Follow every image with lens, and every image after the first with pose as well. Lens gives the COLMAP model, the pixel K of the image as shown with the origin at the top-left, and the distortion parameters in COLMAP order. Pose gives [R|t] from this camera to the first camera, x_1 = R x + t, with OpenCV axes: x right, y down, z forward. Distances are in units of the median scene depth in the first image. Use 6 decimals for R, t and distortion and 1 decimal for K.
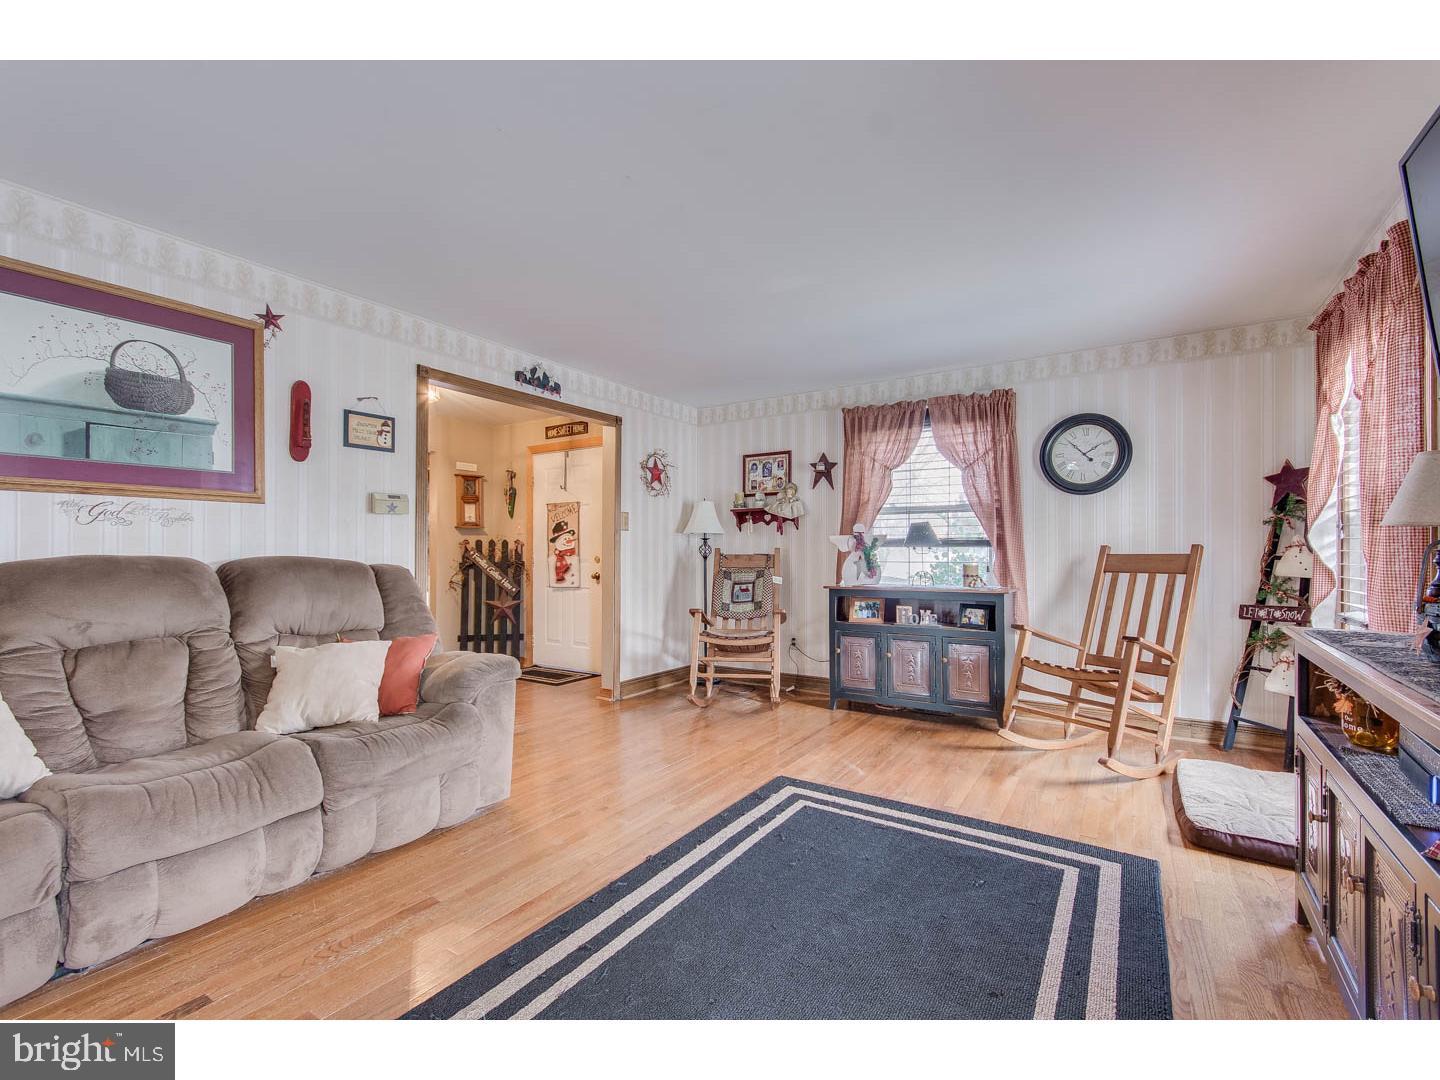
lens RADIAL K [[649.5, 0, 729.4], [0, 649.5, 546.8], [0, 0, 1]] dist [0.001293, 0.000217]
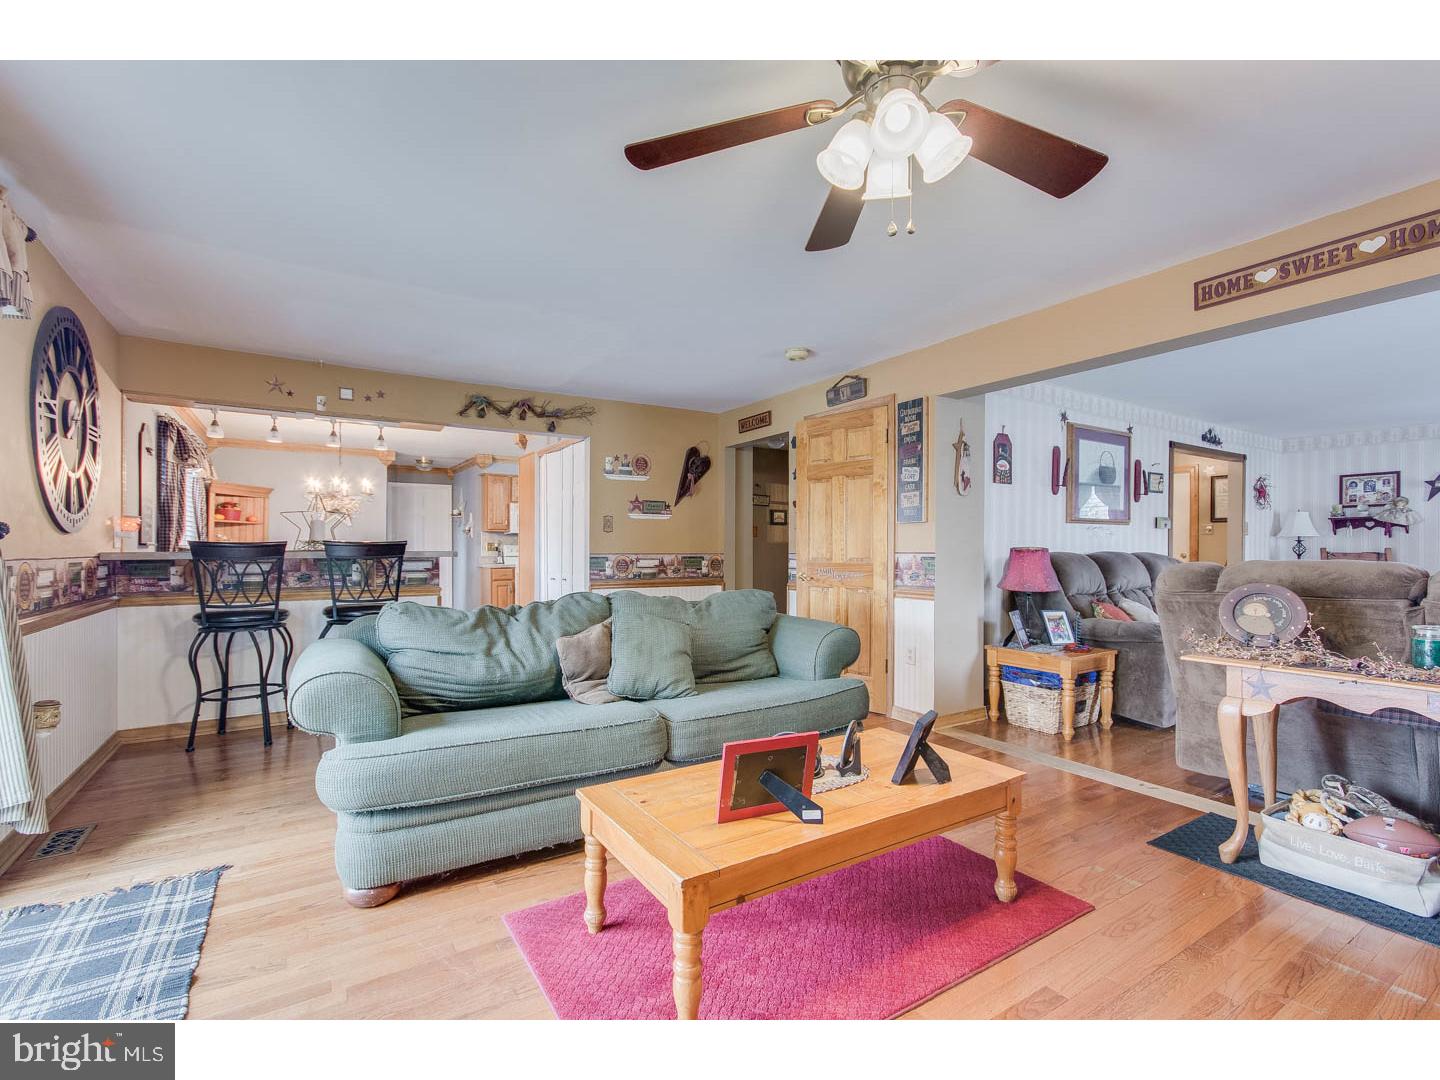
lens RADIAL K [[622.8, 0, 722.1], [0, 622.8, 546.5], [0, 0, 1]] dist [-0.001531, -0.000458]
pose [[0.891186, 0.005704, -0.453602, -0.623305], [-0.001812, 0.999958, 0.009014, -0.011071], [0.453634, -0.007211, 0.891159, -0.796743]]
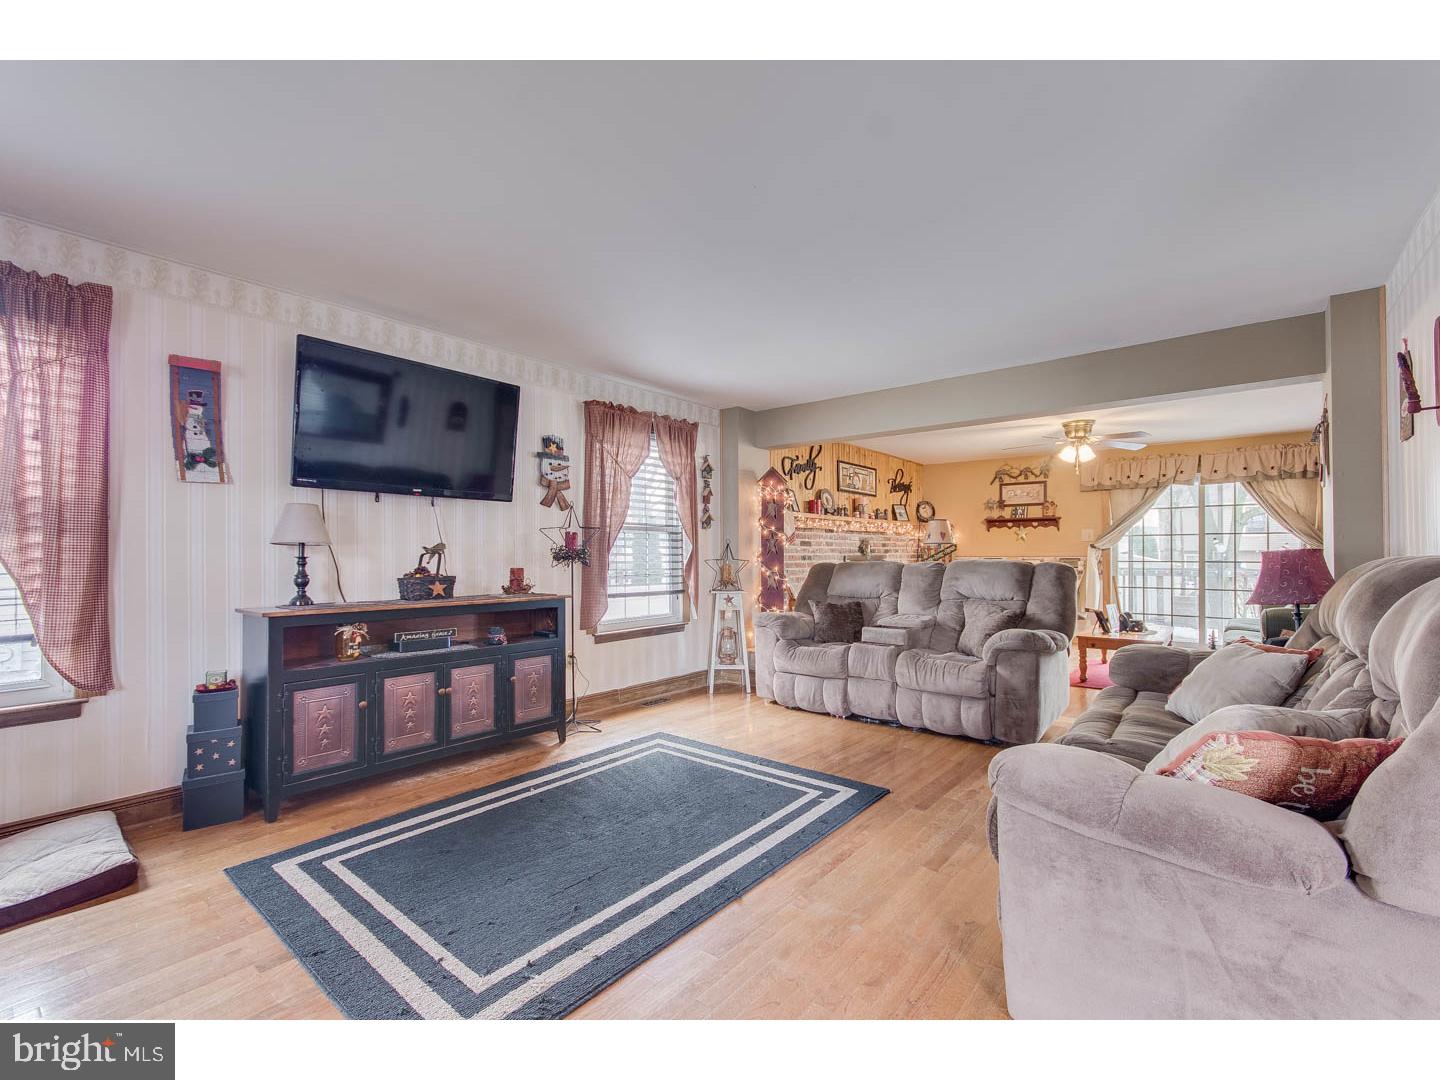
lens RADIAL K [[655.8, 0, 718.8], [0, 655.8, 553.8], [0, 0, 1]] dist [0.000101, 0.000180]
pose [[-0.994254, 0.006914, 0.106825, -0.106669], [0.005844, 0.999930, -0.010322, 0.008543], [-0.106889, -0.009639, -0.994224, 0.977585]]
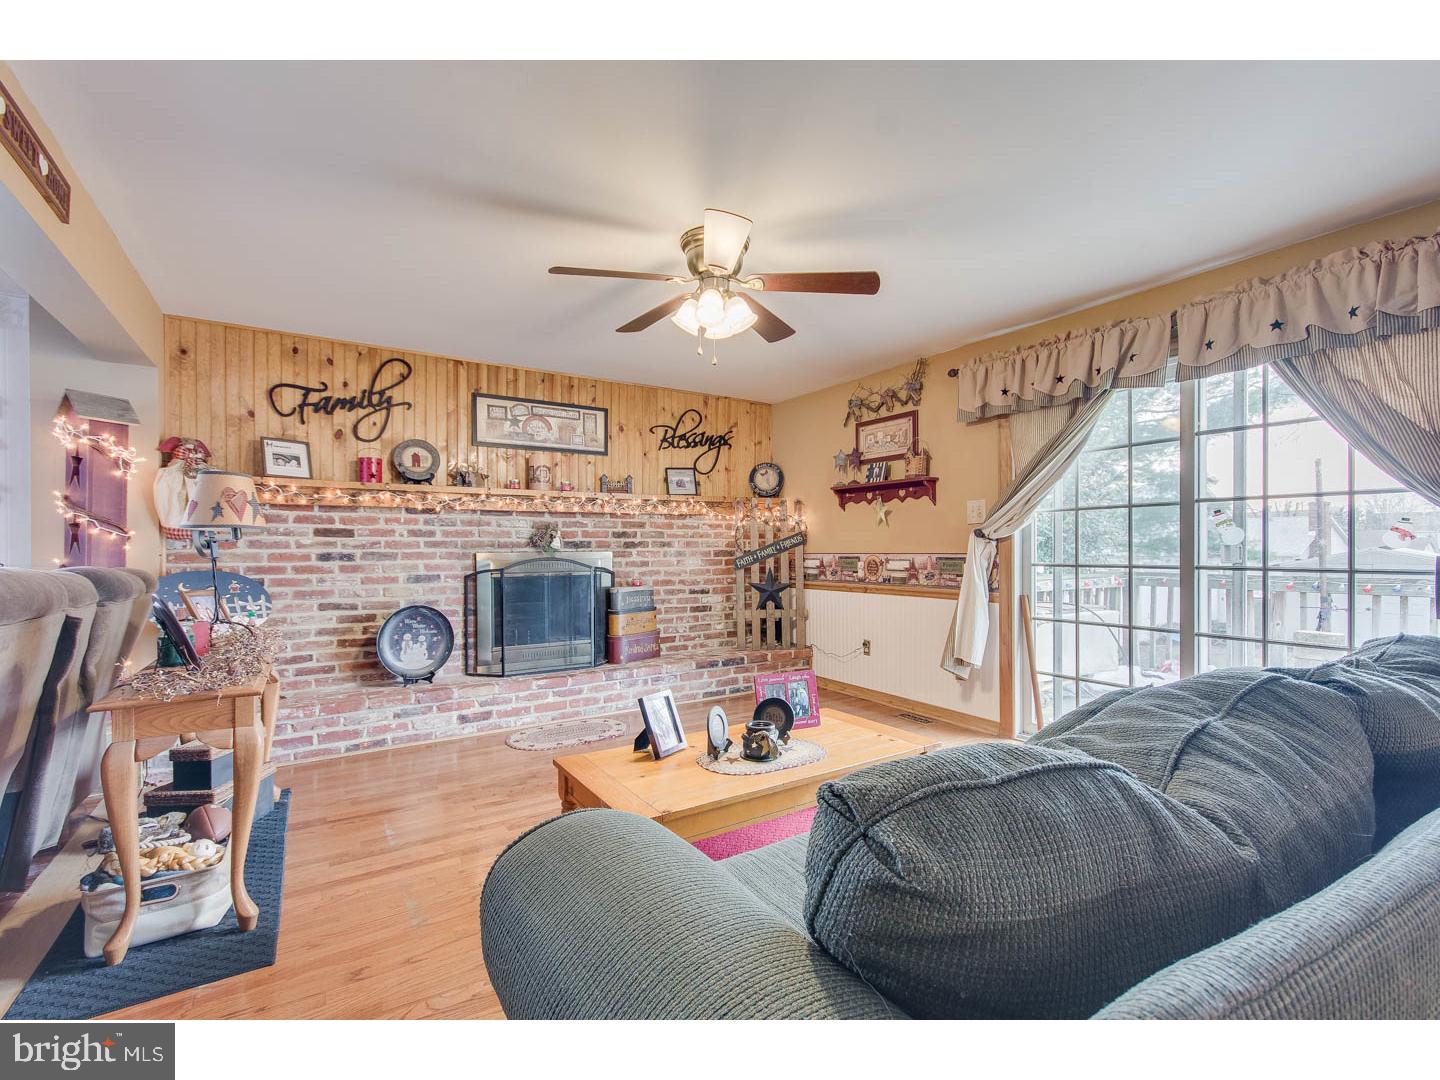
lens RADIAL K [[655.8, 0, 718.8], [0, 655.8, 553.8], [0, 0, 1]] dist [0.000101, 0.000180]
pose [[-0.905494, 0.003902, 0.424342, -0.954333], [0.003371, 0.999992, -0.002003, 0.003580], [-0.424347, -0.000384, -0.905500, 0.074036]]
